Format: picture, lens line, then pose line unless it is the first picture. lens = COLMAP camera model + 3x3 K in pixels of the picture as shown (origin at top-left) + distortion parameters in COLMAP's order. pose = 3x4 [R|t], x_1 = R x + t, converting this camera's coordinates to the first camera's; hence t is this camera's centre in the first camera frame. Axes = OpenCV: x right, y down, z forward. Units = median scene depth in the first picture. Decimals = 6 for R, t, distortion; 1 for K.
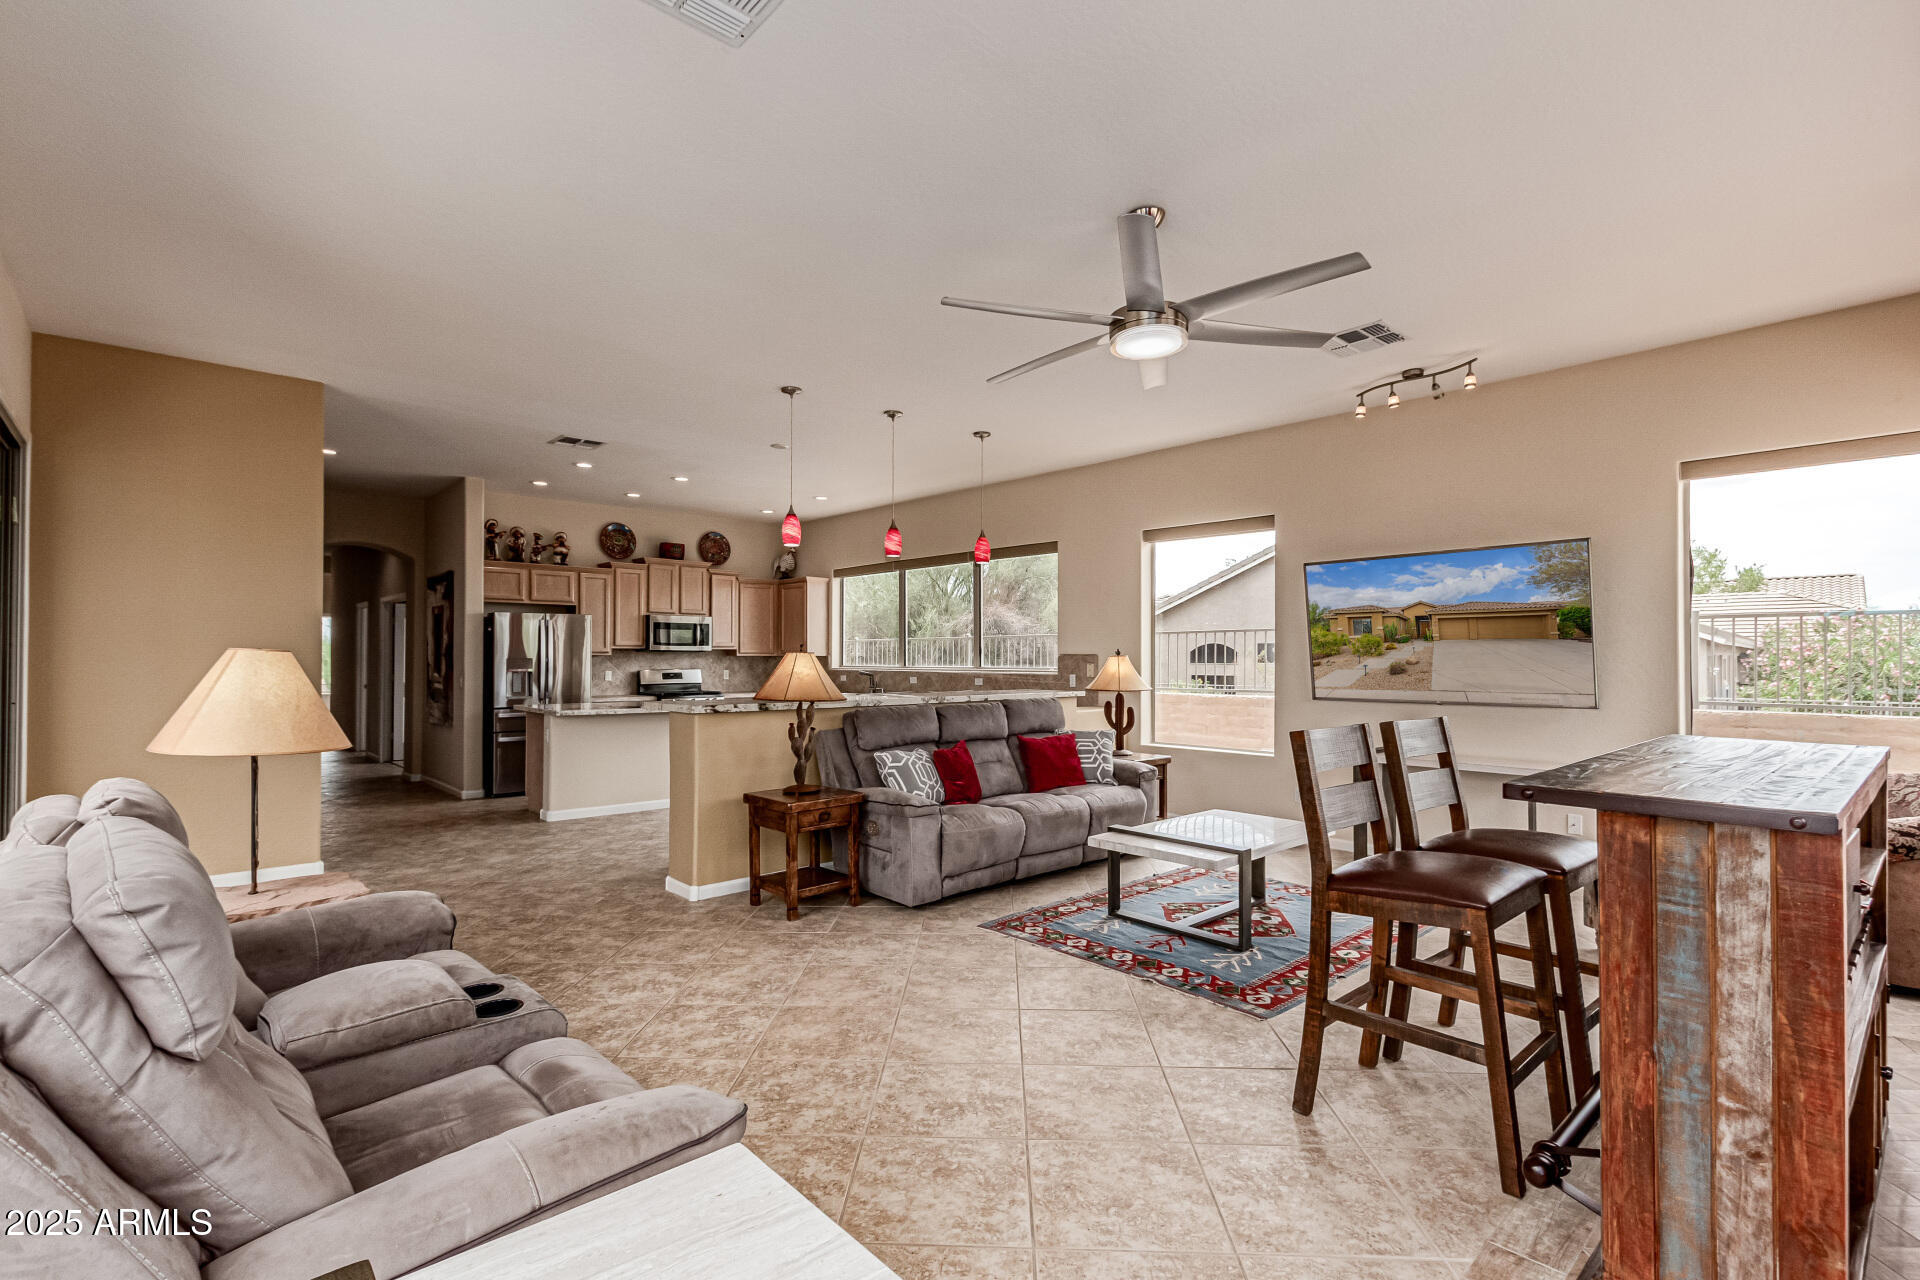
lens RADIAL K [[896.4, 0, 952.4], [0, 896.4, 648.6], [0, 0, 1]] dist [0.005880, -0.004070]
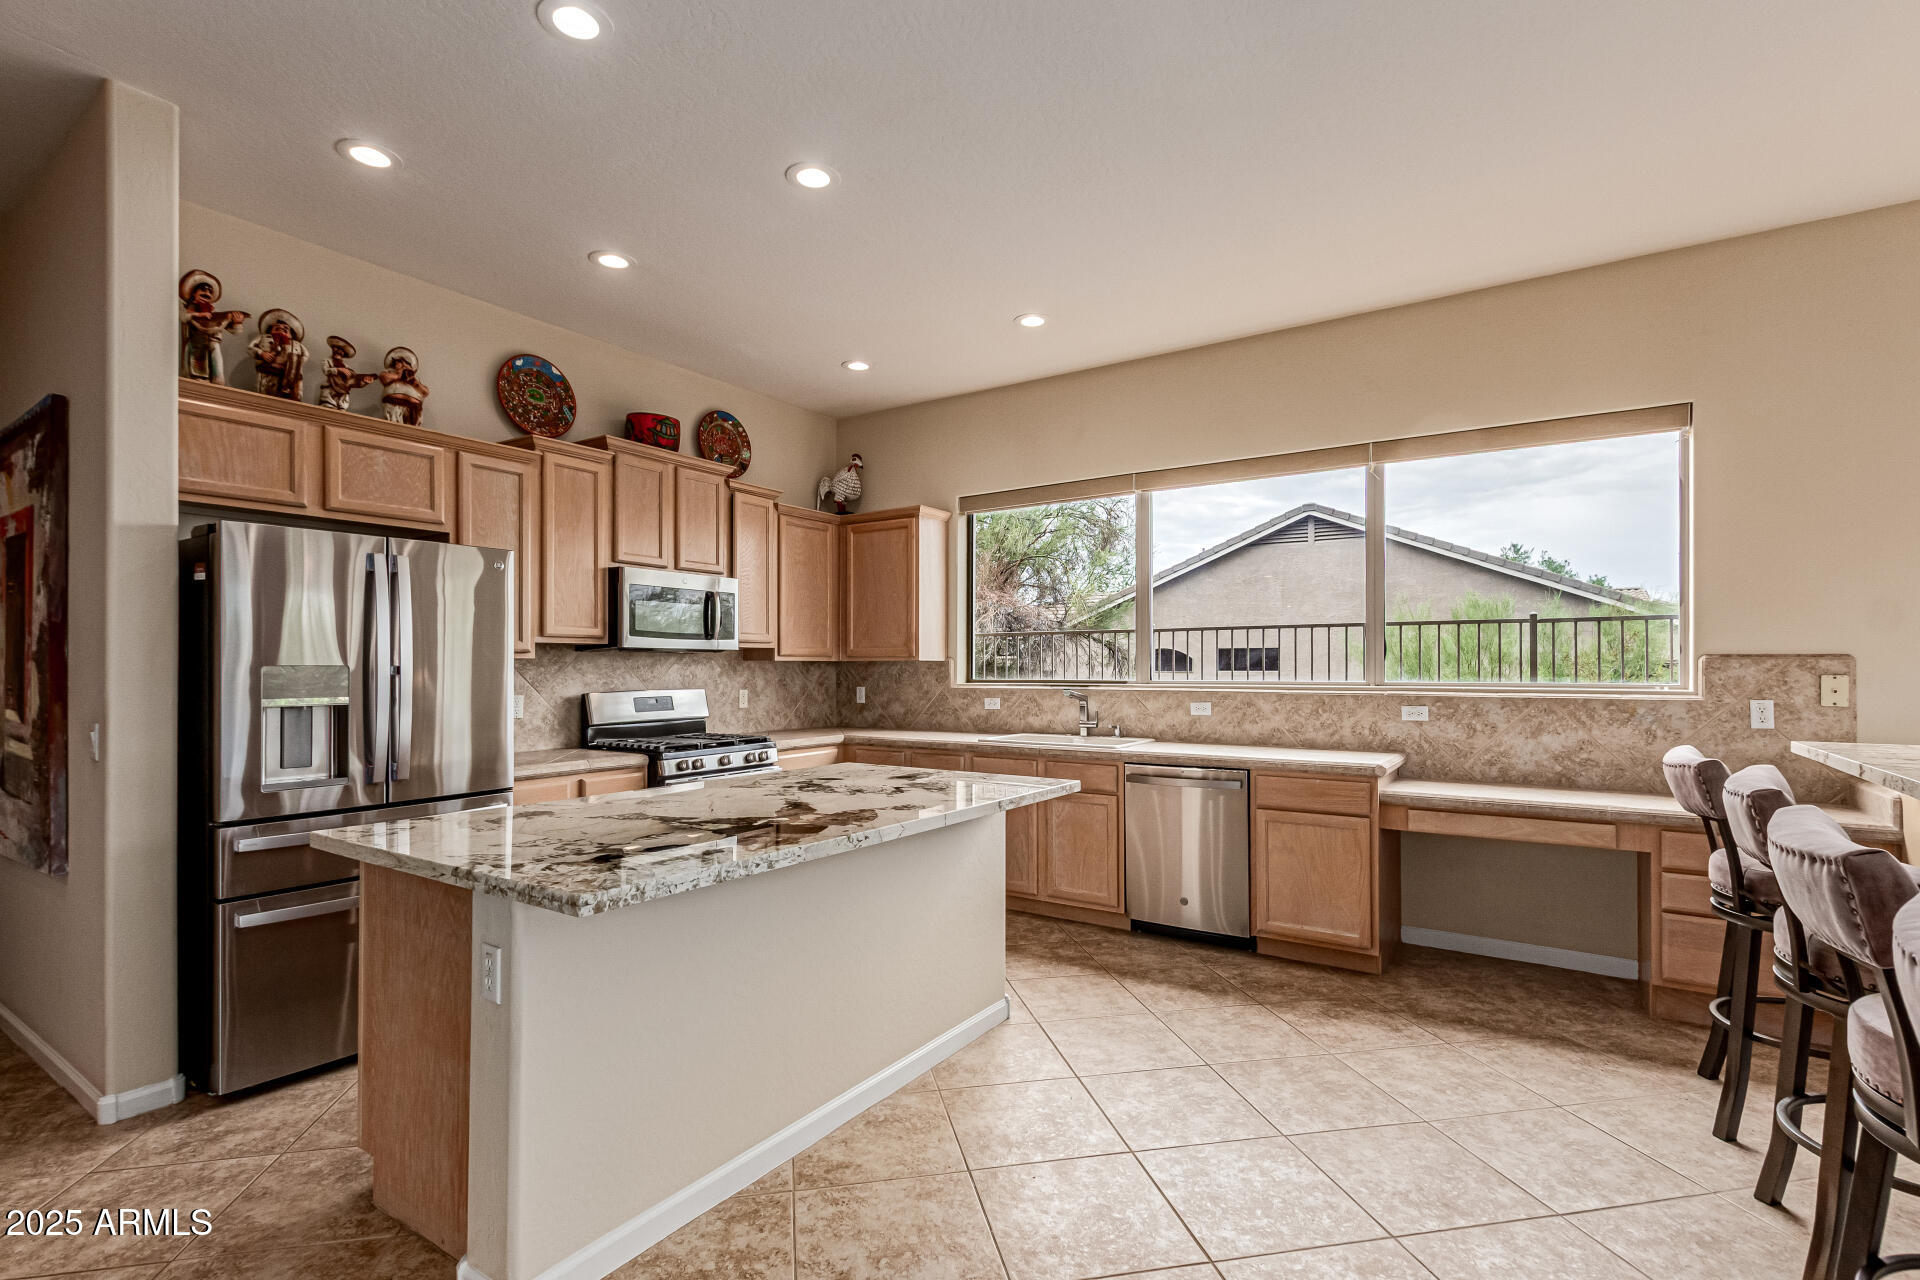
lens RADIAL K [[896.4, 0, 962.4], [0, 896.4, 658.3], [0, 0, 1]] dist [0.005880, -0.004070]
pose [[0.967985, -0.000552, 0.251007, -0.299753], [-0.000128, 0.999996, 0.002694, 0.006139], [-0.251007, -0.002640, 0.967982, 0.558954]]
